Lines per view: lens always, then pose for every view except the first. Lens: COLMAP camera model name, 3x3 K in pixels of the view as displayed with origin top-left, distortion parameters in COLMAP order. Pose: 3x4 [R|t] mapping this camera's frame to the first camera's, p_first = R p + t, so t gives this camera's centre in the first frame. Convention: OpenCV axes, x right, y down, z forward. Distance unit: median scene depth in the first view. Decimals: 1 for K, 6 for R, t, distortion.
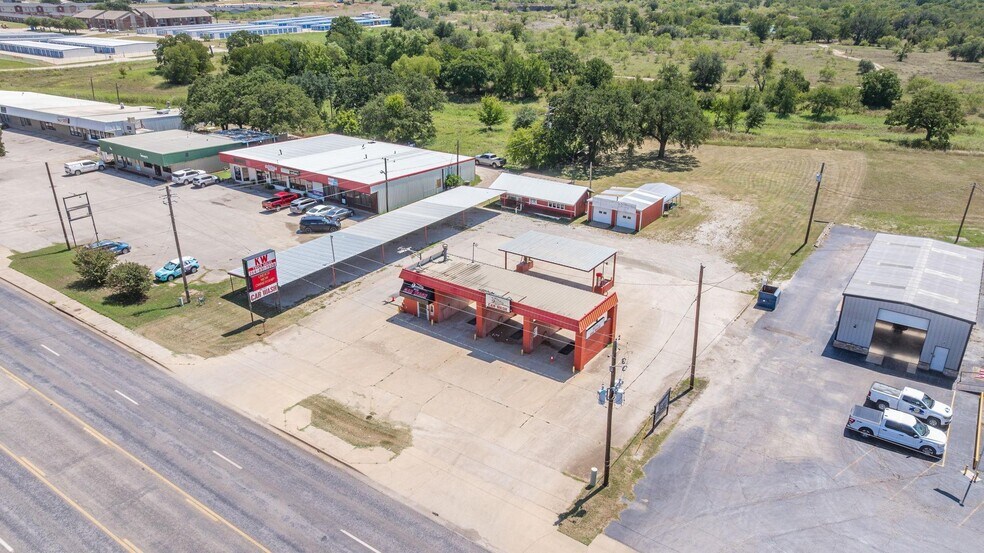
lens RADIAL K [[691.6, 0, 494.1], [0, 691.6, 276.9], [0, 0, 1]] dist [0.004950, -0.063993]
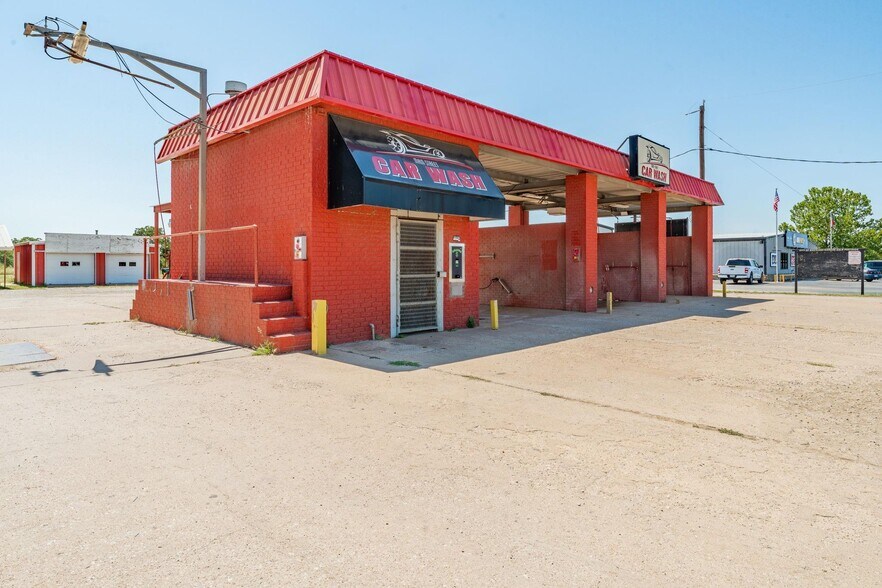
lens RADIAL K [[532.0, 0, 455.2], [0, 532.0, 292.9], [0, 0, 1]] dist [-0.018020, -0.001312]
pose [[0.143293, -0.049307, 0.988451, -0.183006], [0.391217, 0.920235, -0.010809, 0.040605], [-0.909075, 0.388248, 0.151153, 0.697450]]
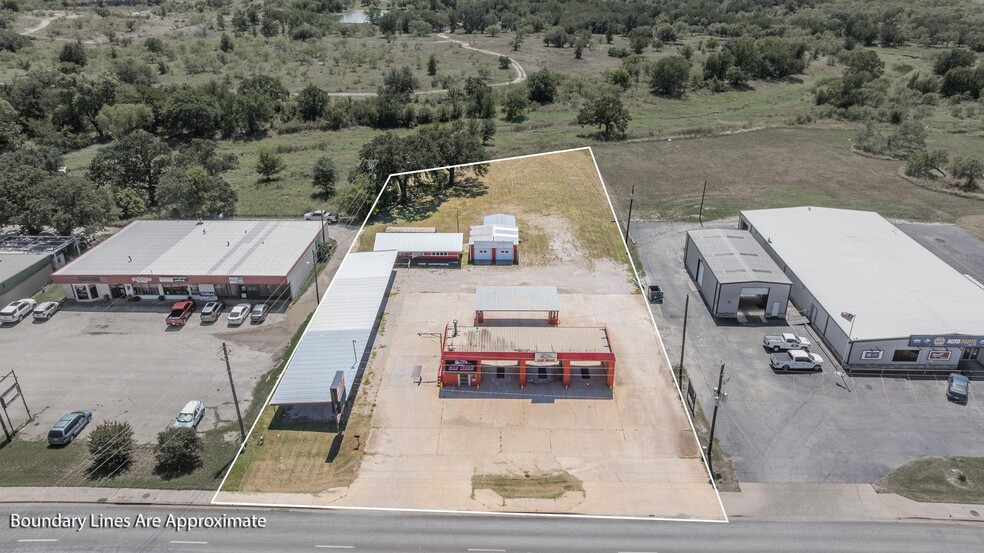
lens RADIAL K [[691.4, 0, 493.8], [0, 691.4, 279.0], [0, 0, 1]] dist [-0.020441, 0.007153]
pose [[0.828163, -0.244248, 0.504468, -0.447427], [0.222516, 0.969362, 0.104041, -0.168354], [-0.514424, 0.026089, 0.857139, -0.039996]]
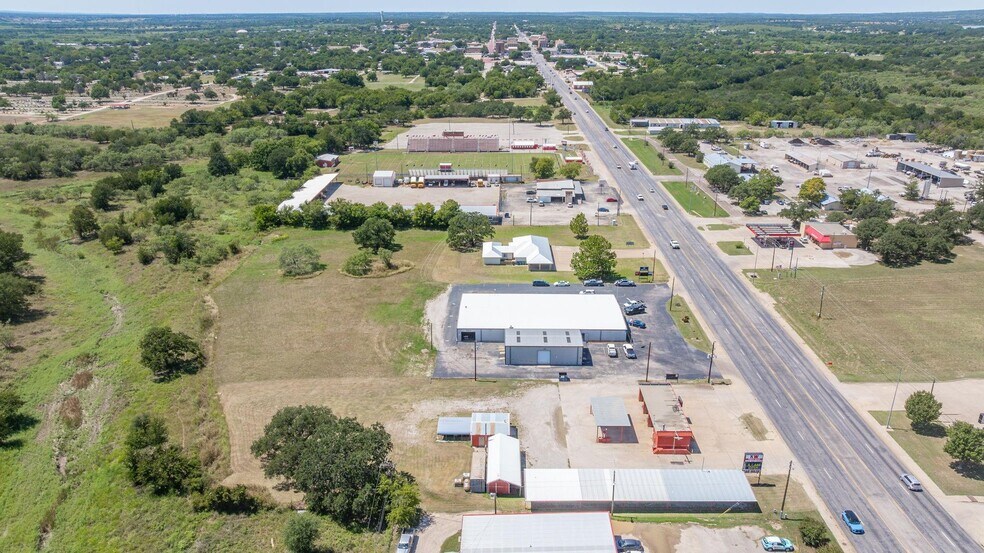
lens RADIAL K [[691.4, 0, 493.8], [0, 691.4, 279.0], [0, 0, 1]] dist [-0.020441, 0.007153]
pose [[-0.561716, -0.298004, 0.771796, -0.888405], [0.329582, 0.775055, 0.539134, -1.182271], [-0.758848, 0.557210, -0.337144, 1.346419]]
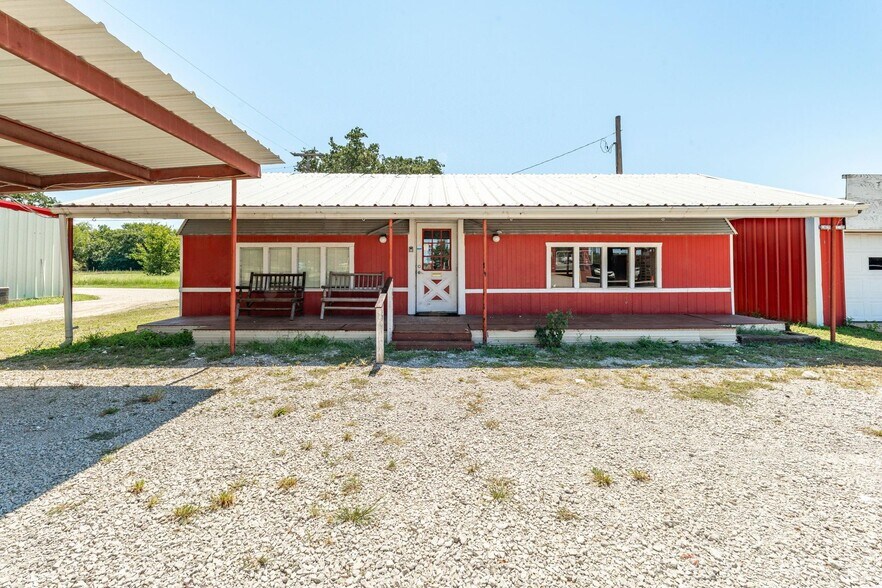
lens RADIAL K [[360.6, 0, 443.3], [0, 360.6, 260.8], [0, 0, 1]] dist [-0.001731, -0.000168]
pose [[0.805348, 0.014036, 0.592636, 0.008949], [0.233090, 0.911697, -0.338344, -0.089389], [-0.545054, 0.410622, 0.730962, 0.998219]]
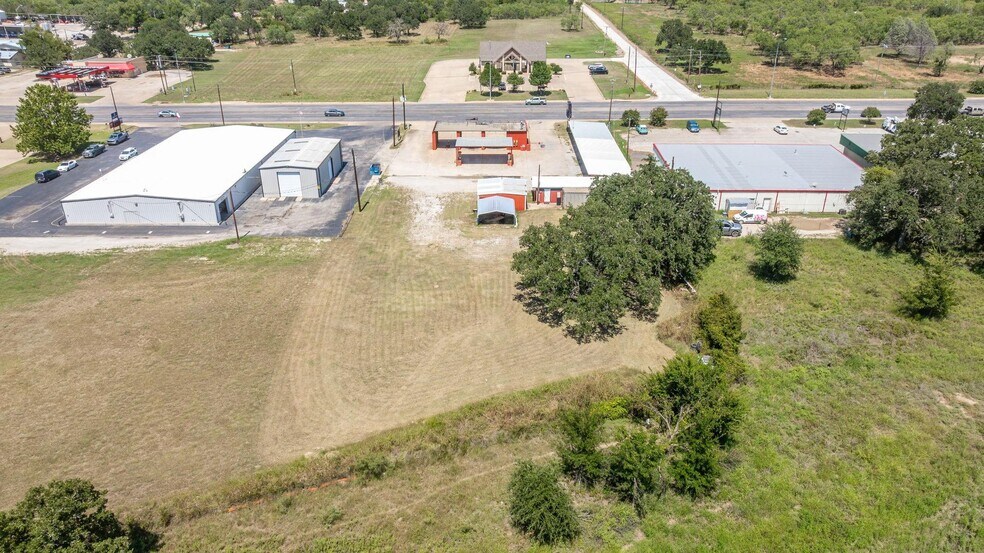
lens RADIAL K [[691.4, 0, 493.8], [0, 691.4, 279.0], [0, 0, 1]] dist [-0.020441, 0.007153]
pose [[-0.825817, 0.248495, -0.506237, 0.864987], [-0.220416, 0.684049, 0.695337, -0.849856], [0.519079, 0.685804, -0.510127, 1.743446]]
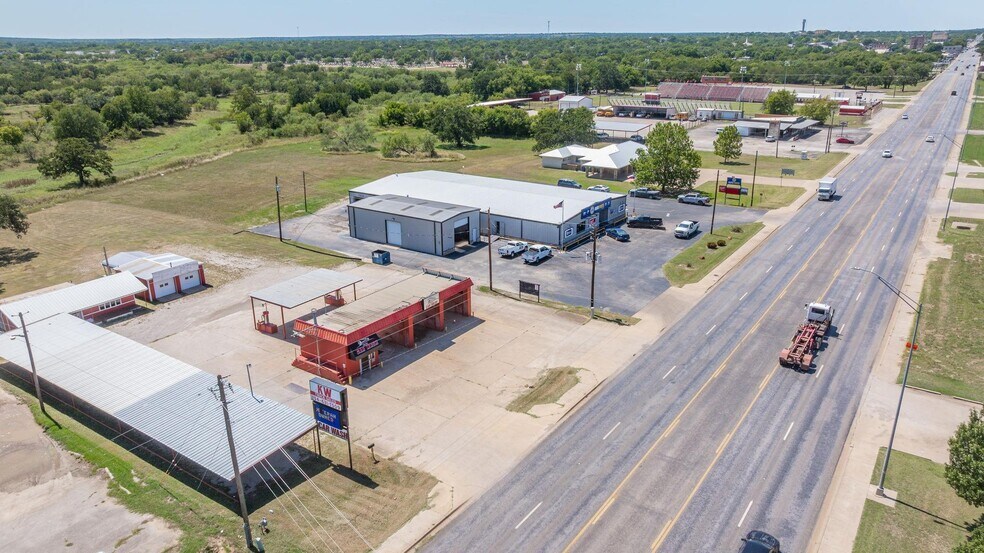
lens RADIAL K [[691.4, 0, 493.8], [0, 691.4, 279.0], [0, 0, 1]] dist [-0.020441, 0.007153]
pose [[-0.012014, -0.331308, 0.943446, -0.722115], [0.401470, 0.862528, 0.308005, -0.207805], [-0.915793, 0.382466, 0.122648, 0.477287]]
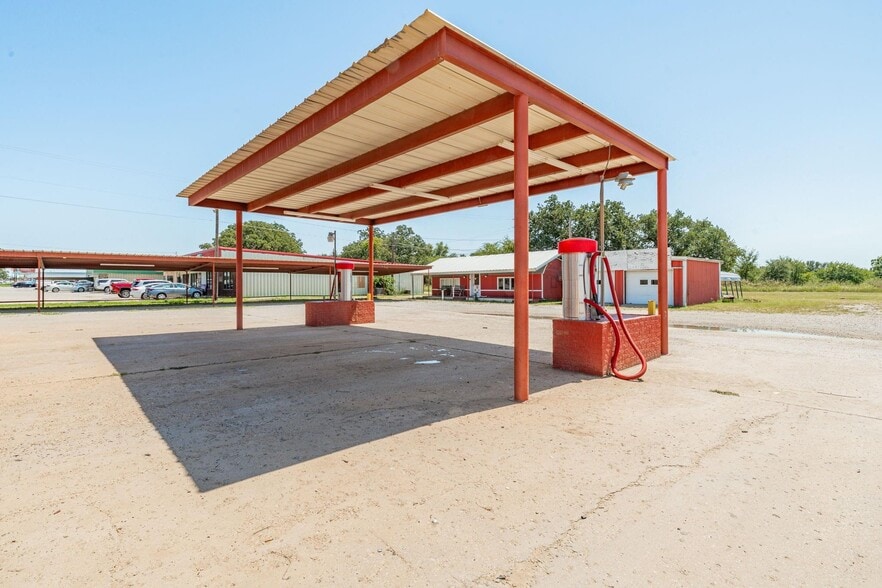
lens RADIAL K [[408.0, 0, 442.1], [0, 408.0, 284.2], [0, 0, 1]] dist [-0.002853, -0.000391]
pose [[0.978495, -0.002226, -0.206259, 0.109287], [-0.079318, 0.918995, -0.386207, 0.032994], [0.190411, 0.394262, 0.899056, 0.712382]]
